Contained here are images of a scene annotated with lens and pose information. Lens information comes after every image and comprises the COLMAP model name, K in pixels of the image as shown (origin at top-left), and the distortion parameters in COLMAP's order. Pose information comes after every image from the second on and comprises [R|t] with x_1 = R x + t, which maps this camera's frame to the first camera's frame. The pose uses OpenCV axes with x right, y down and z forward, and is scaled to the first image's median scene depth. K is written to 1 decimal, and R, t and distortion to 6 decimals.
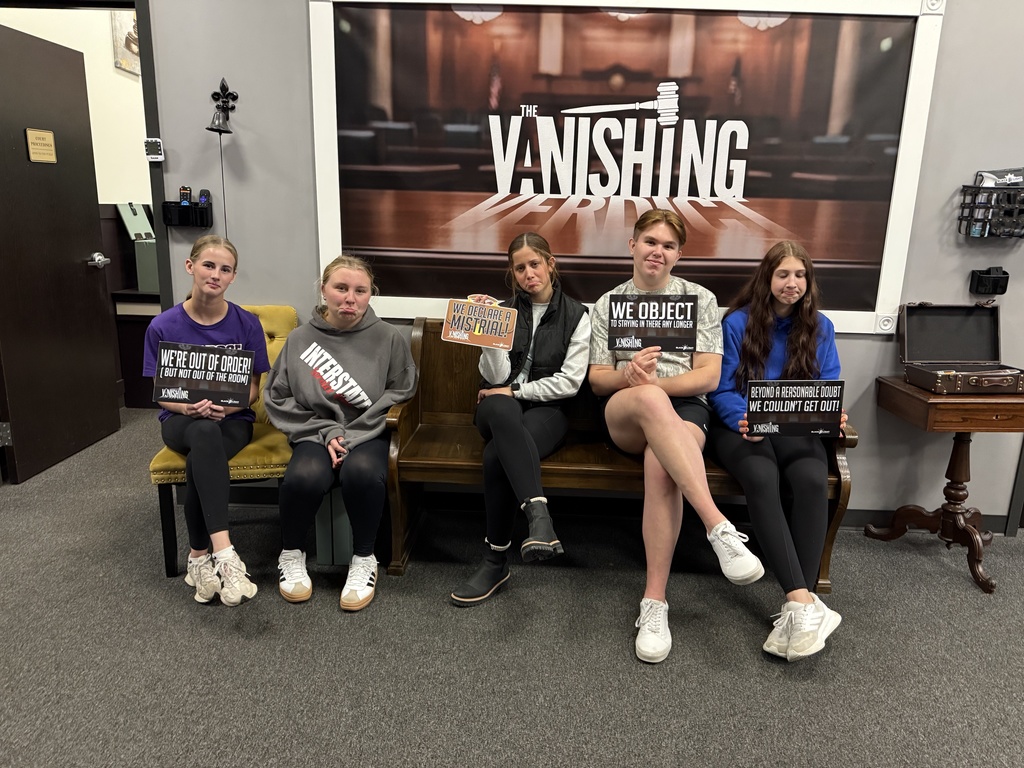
lens RADIAL K [[719.2, 0, 511.5], [0, 719.2, 380.8], [0, 0, 1]] dist [0.028412, -0.030324]
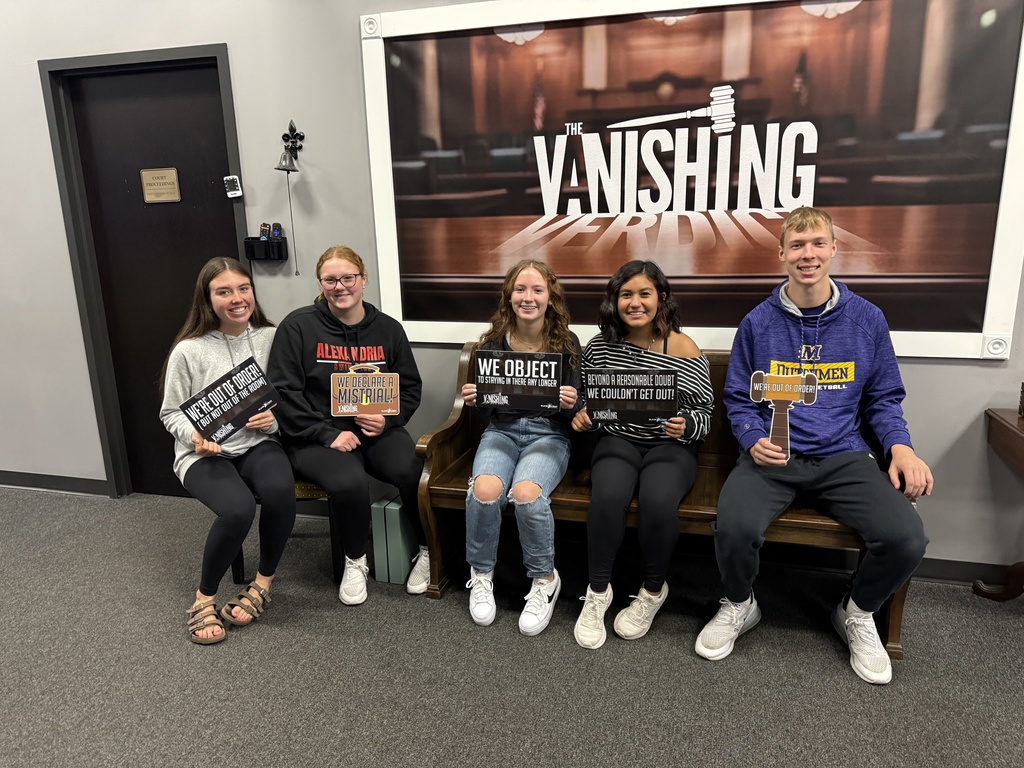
lens RADIAL K [[719.2, 0, 504.4], [0, 719.2, 391.9], [0, 0, 1]] dist [0.028412, -0.030324]
pose [[0.969546, 0.011247, -0.244649, 0.174650], [-0.008643, 0.999894, 0.011717, -0.032825], [0.244755, -0.009245, 0.969541, 0.037581]]
